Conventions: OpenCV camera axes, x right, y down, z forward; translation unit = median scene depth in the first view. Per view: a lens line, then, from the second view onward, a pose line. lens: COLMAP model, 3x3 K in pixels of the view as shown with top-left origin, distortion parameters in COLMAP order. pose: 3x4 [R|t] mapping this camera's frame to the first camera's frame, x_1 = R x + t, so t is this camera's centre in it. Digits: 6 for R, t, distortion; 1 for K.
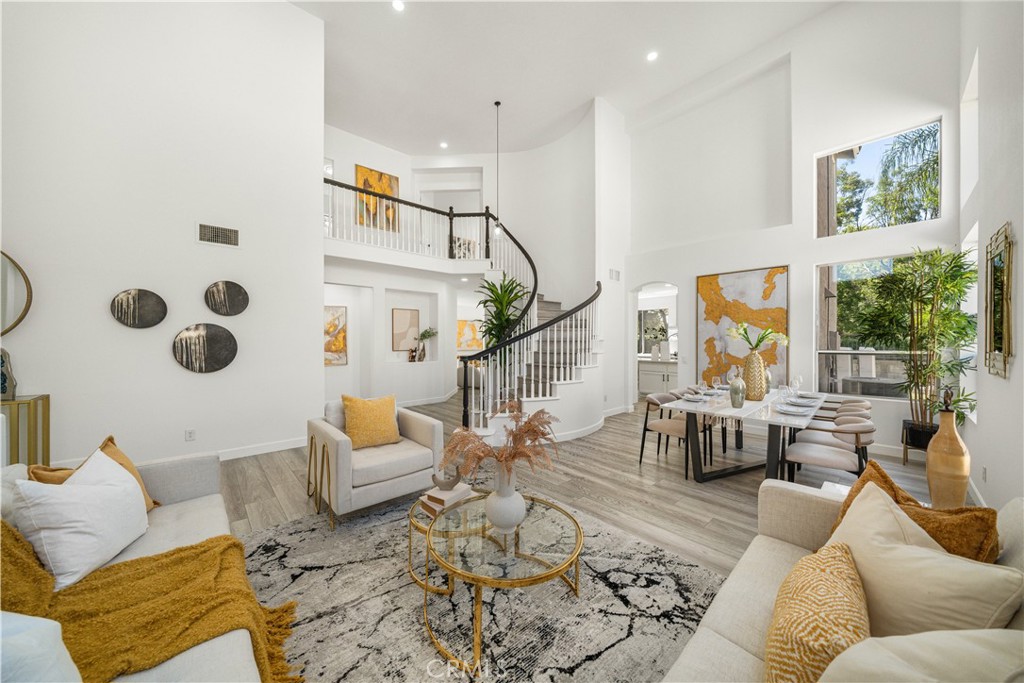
lens RADIAL K [[346.1, 0, 506.5], [0, 346.1, 340.8], [0, 0, 1]] dist [-0.005243, 0.000269]
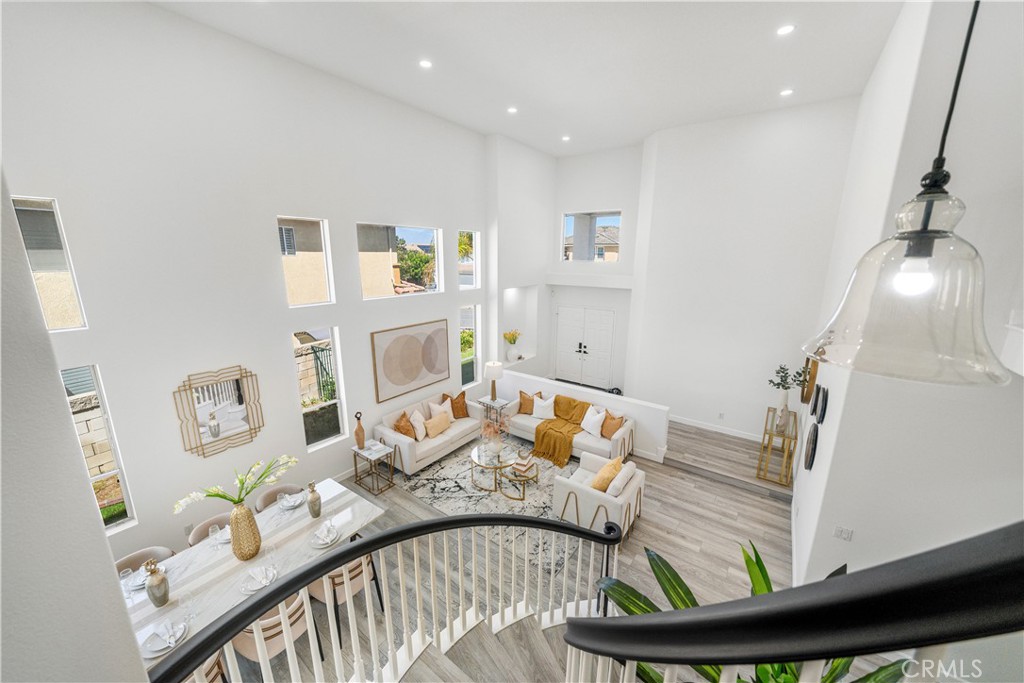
lens RADIAL K [[374.3, 0, 508.9], [0, 374.3, 339.1], [0, 0, 1]] dist [-0.000416, -0.000020]
pose [[-0.979072, 0.037619, -0.200006, 0.171207], [-0.008360, 0.974503, 0.224218, -0.397599], [0.203342, 0.221198, -0.953794, 1.337460]]
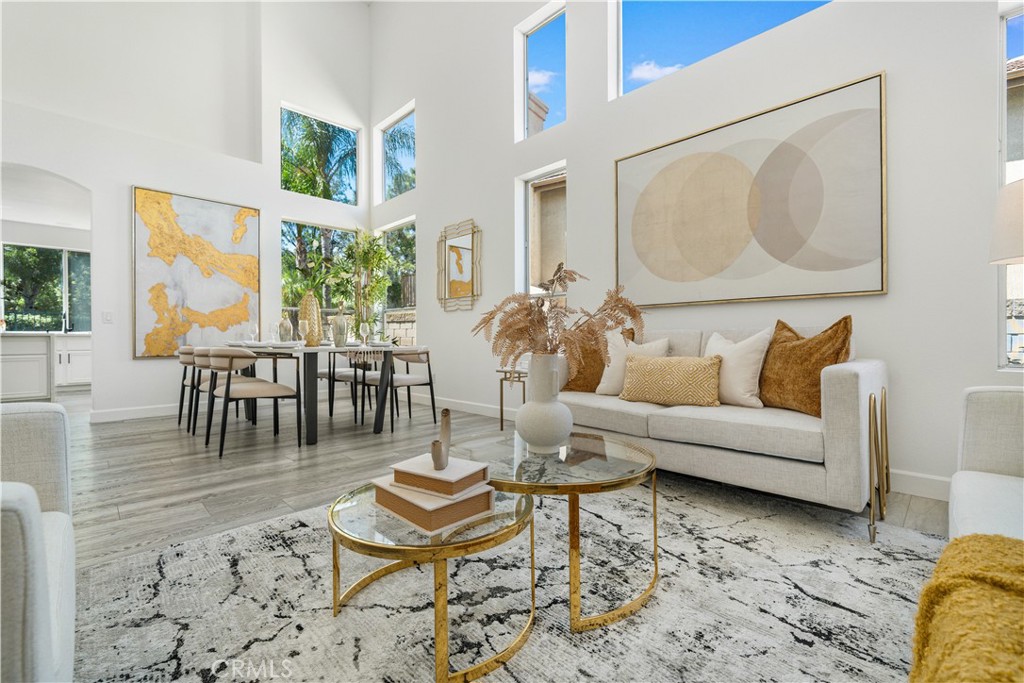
lens RADIAL K [[437.7, 0, 509.1], [0, 437.7, 338.0], [0, 0, 1]] dist [-0.002241, -0.000314]
pose [[-0.048357, 0.000395, 0.998830, -0.306928], [0.005979, 0.999982, -0.000106, 0.105942], [-0.998812, 0.005967, -0.048358, 0.379451]]
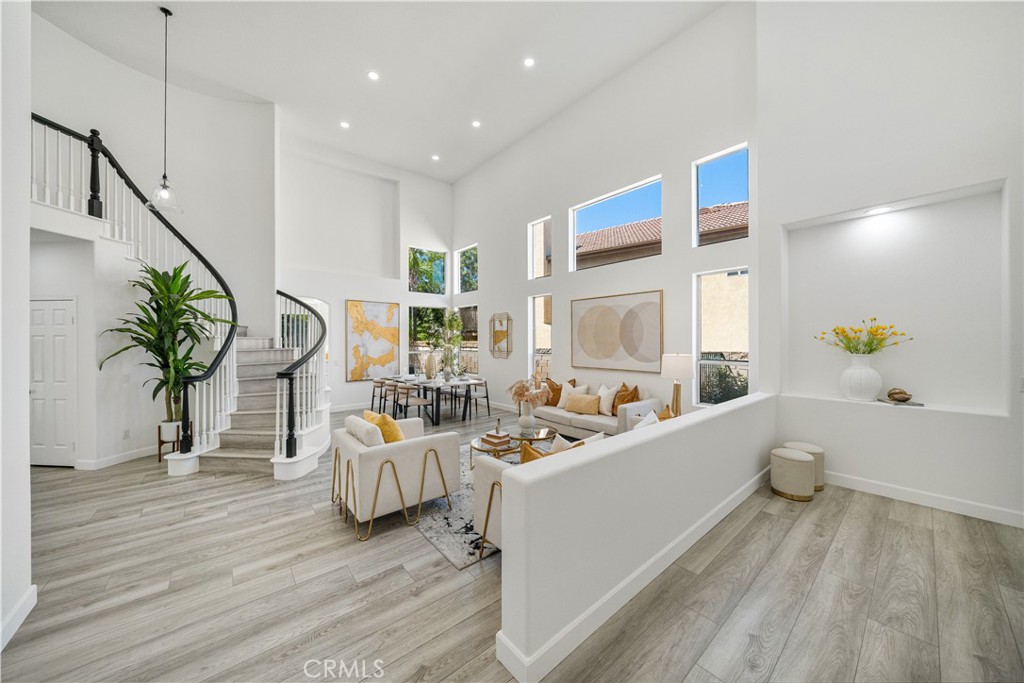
lens RADIAL K [[350.2, 0, 508.2], [0, 350.2, 336.4], [0, 0, 1]] dist [-0.004031, -0.000122]
pose [[0.038828, 0.010602, 0.999190, -0.835721], [0.004881, 0.999930, -0.010800, -0.028351], [-0.999234, 0.005296, 0.038773, 0.351643]]
